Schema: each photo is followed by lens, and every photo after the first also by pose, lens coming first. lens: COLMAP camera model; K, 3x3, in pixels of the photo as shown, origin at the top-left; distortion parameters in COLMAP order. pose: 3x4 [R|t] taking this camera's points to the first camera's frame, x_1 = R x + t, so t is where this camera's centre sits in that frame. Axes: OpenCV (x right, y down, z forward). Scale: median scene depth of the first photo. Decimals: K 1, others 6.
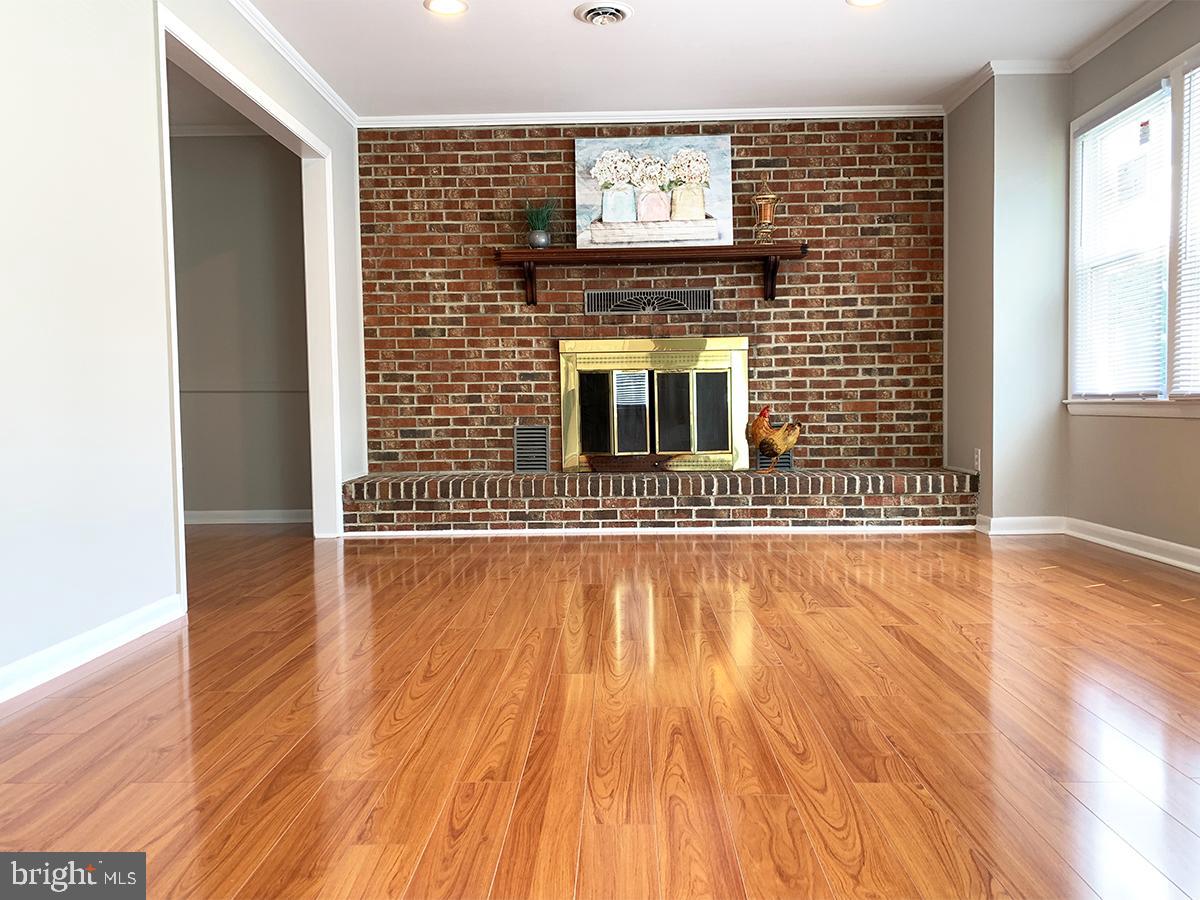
lens RADIAL K [[909.7, 0, 600.0], [0, 909.7, 450.0], [0, 0, 1]] dist [0.072122, -0.063939]
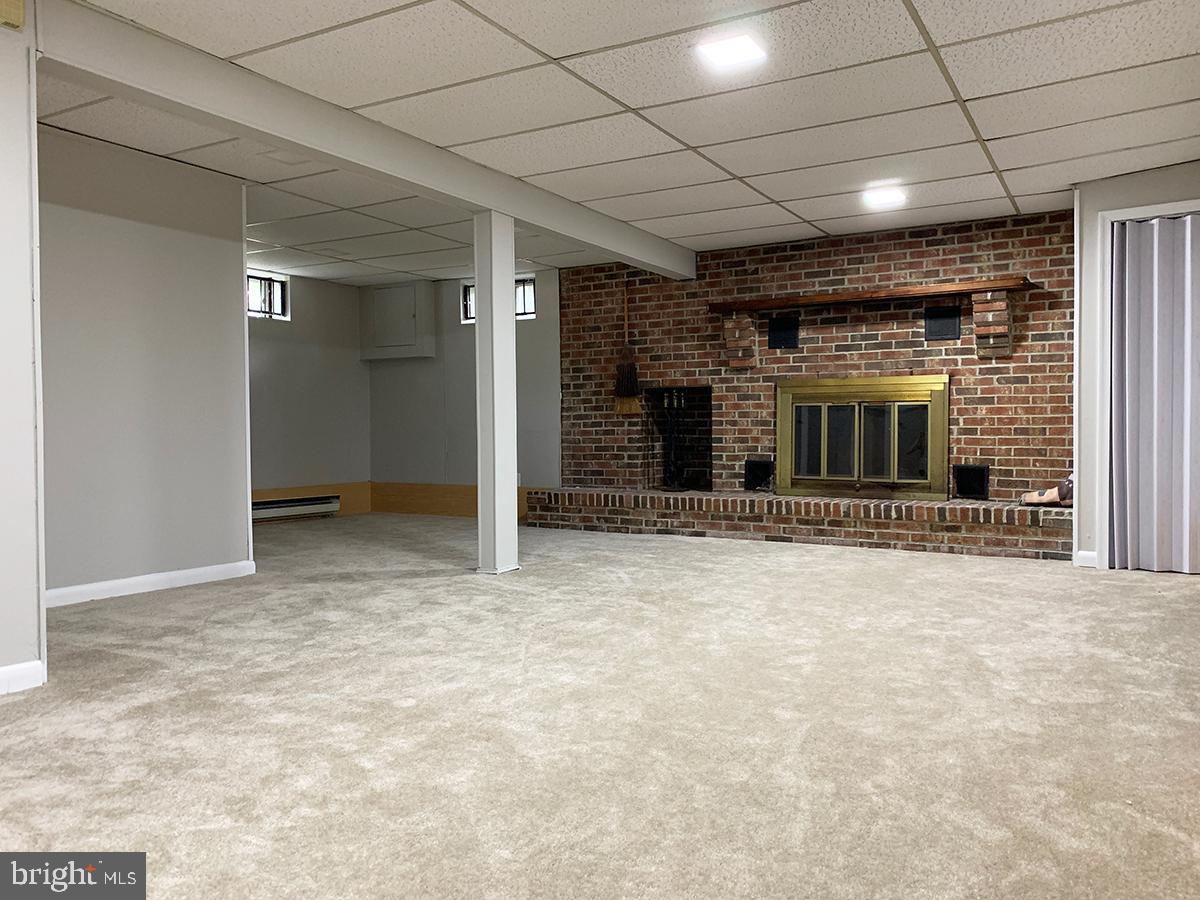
lens RADIAL K [[909.7, 0, 600.0], [0, 909.7, 450.0], [0, 0, 1]] dist [0.072122, -0.063939]
pose [[0.876529, 0.019481, -0.480955, 0.515412], [-0.028912, 0.999507, -0.012206, -0.015777], [0.480480, 0.024605, 0.876660, -0.189858]]
